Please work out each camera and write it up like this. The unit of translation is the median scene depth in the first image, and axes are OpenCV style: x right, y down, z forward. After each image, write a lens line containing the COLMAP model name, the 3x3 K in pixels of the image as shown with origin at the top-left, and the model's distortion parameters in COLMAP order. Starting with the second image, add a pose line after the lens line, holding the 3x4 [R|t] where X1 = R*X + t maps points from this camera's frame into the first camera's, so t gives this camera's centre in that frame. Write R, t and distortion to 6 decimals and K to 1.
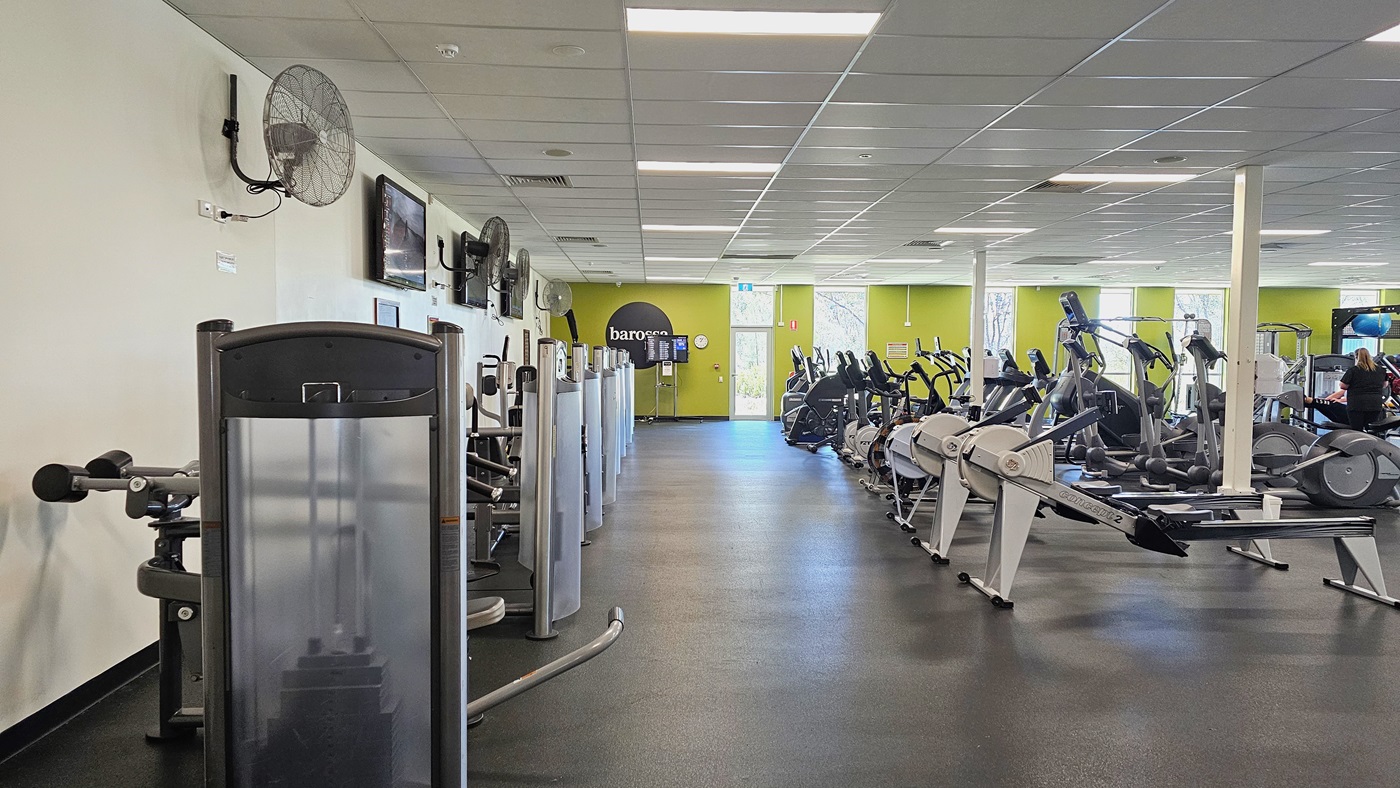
lens RADIAL K [[962.0, 0, 700.0], [0, 962.0, 394.0], [0, 0, 1]] dist [0.058010, 0.000133]
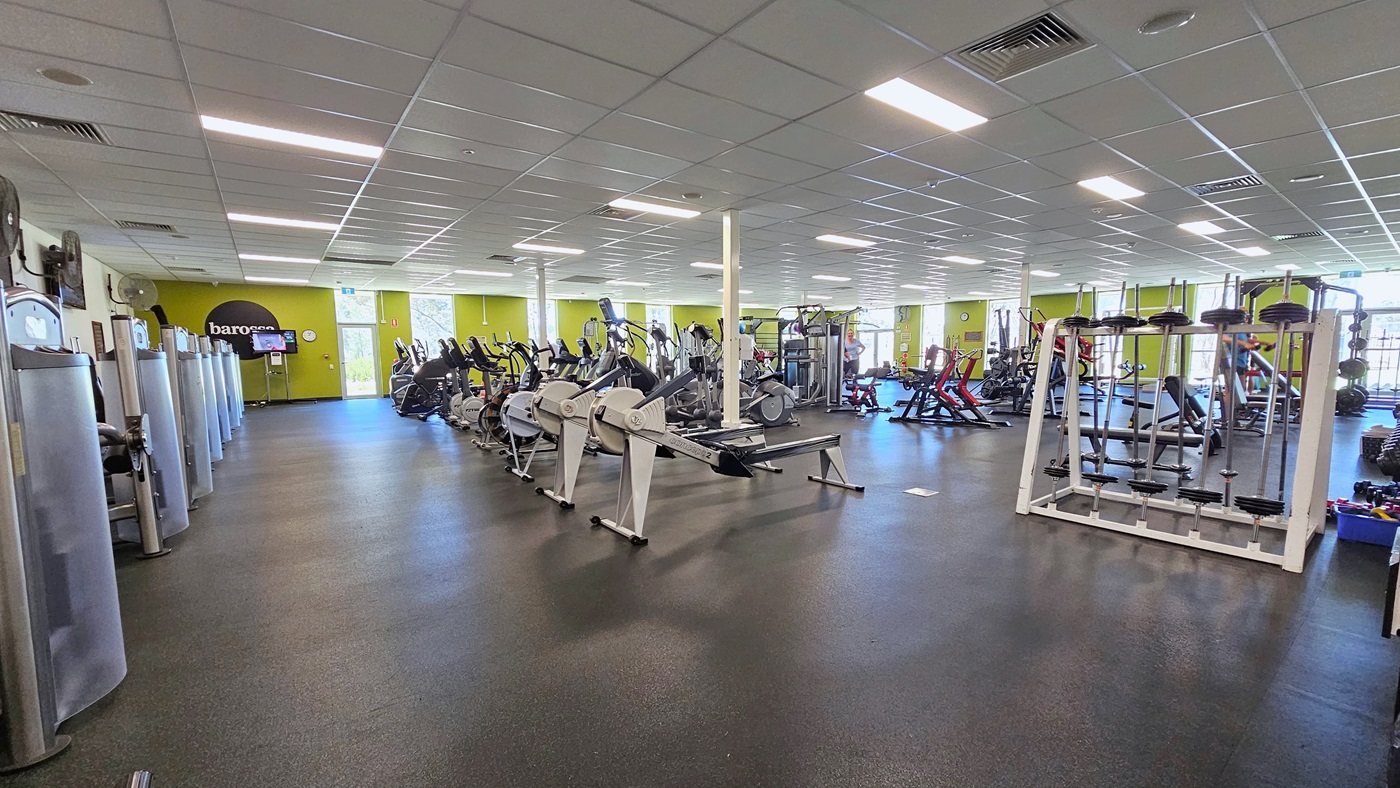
lens RADIAL K [[577.1, 0, 704.4], [0, 577.1, 412.4], [0, 0, 1]] dist [-0.019234, 0.008466]
pose [[0.825970, -0.076002, 0.558567, 0.002884], [0.039243, 0.996218, 0.077521, 0.007180], [-0.562346, -0.042110, 0.825829, 0.207244]]
